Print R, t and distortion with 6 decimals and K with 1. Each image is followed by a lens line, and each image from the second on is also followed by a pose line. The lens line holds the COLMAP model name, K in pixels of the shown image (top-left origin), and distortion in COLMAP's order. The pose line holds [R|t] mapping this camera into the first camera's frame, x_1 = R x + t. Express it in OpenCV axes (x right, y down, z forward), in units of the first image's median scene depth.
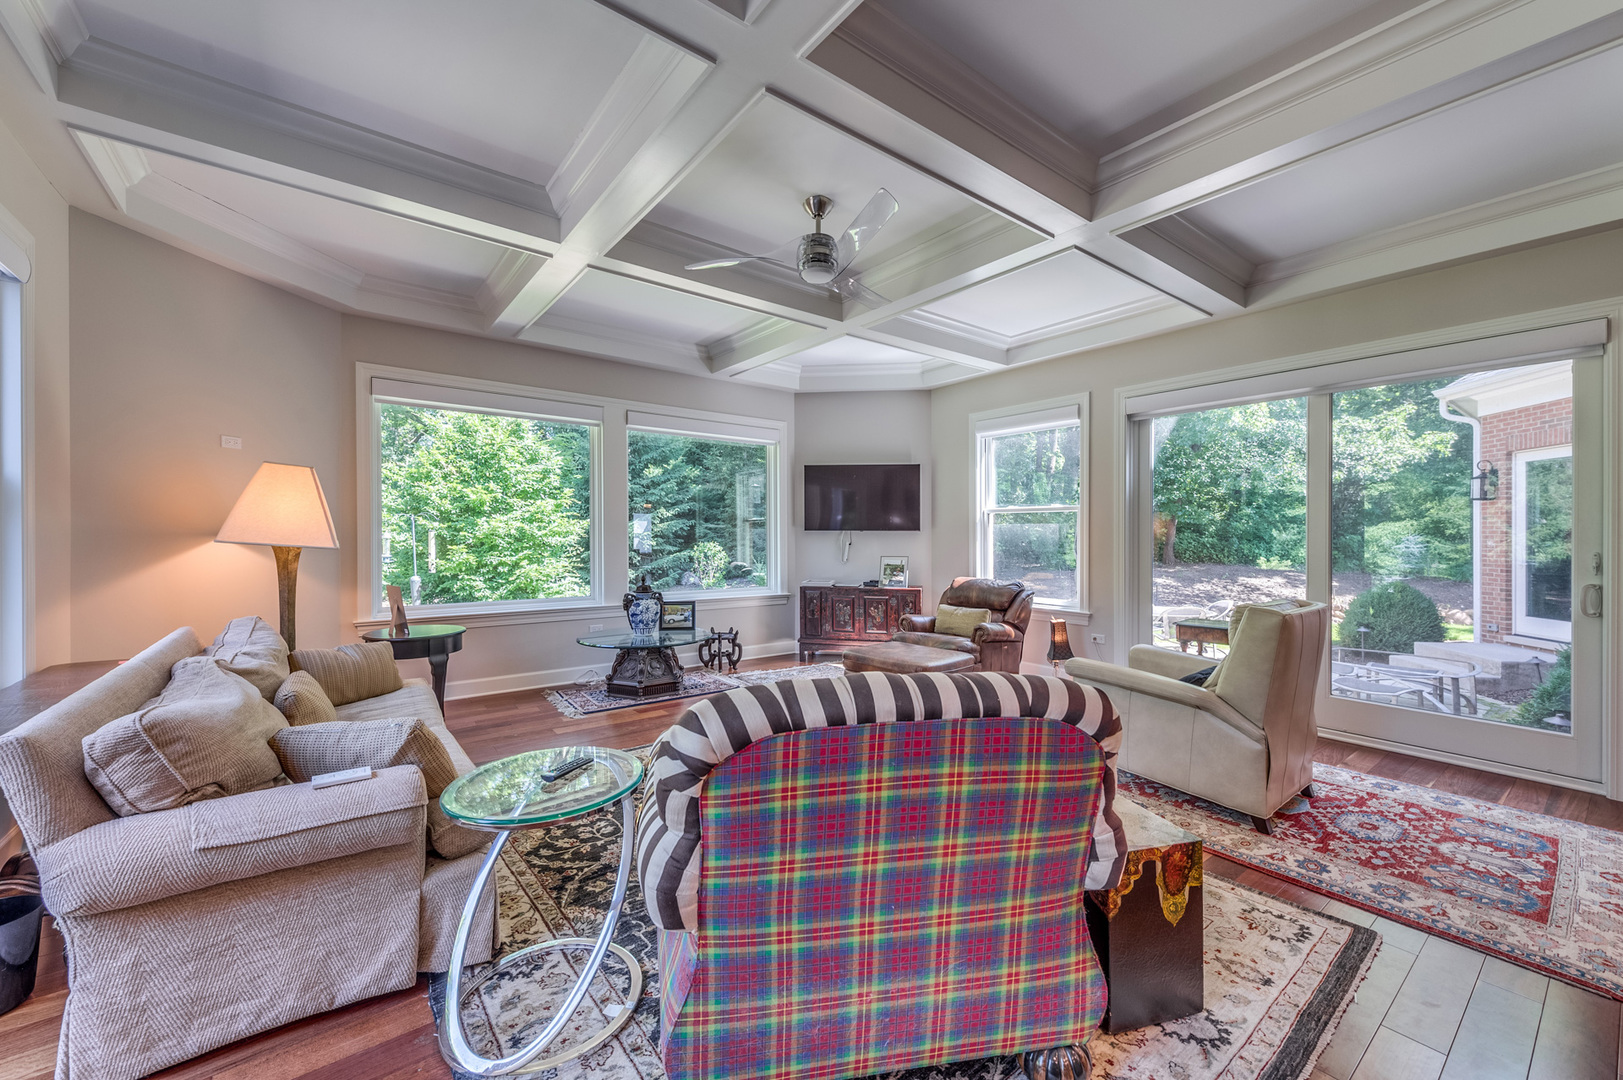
lens RADIAL K [[639.5, 0, 811.5], [0, 639.5, 540.0], [0, 0, 1]] dist [0.017613, -0.005097]
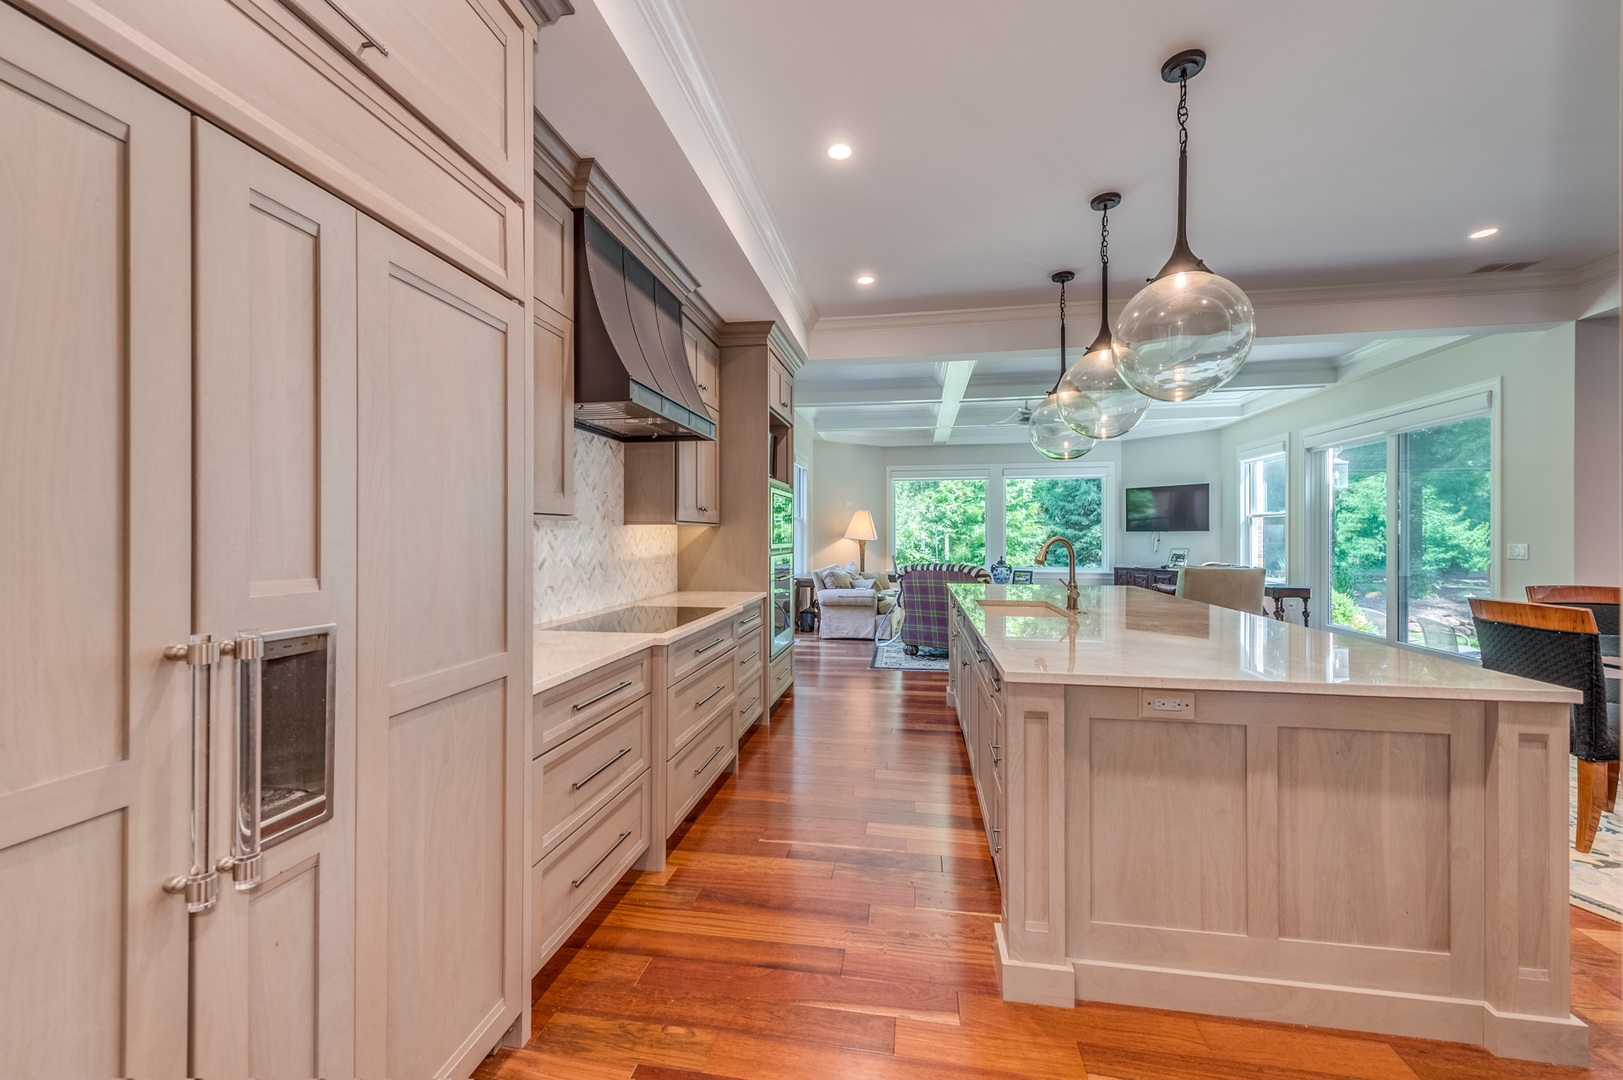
lens RADIAL K [[633.0, 0, 810.3], [0, 633.0, 545.6], [0, 0, 1]] dist [0.016295, -0.004866]
pose [[0.685813, 0.005436, -0.727758, 0.773004], [-0.001336, 0.999980, 0.006211, 0.013009], [0.727777, -0.003287, 0.685806, -0.787420]]
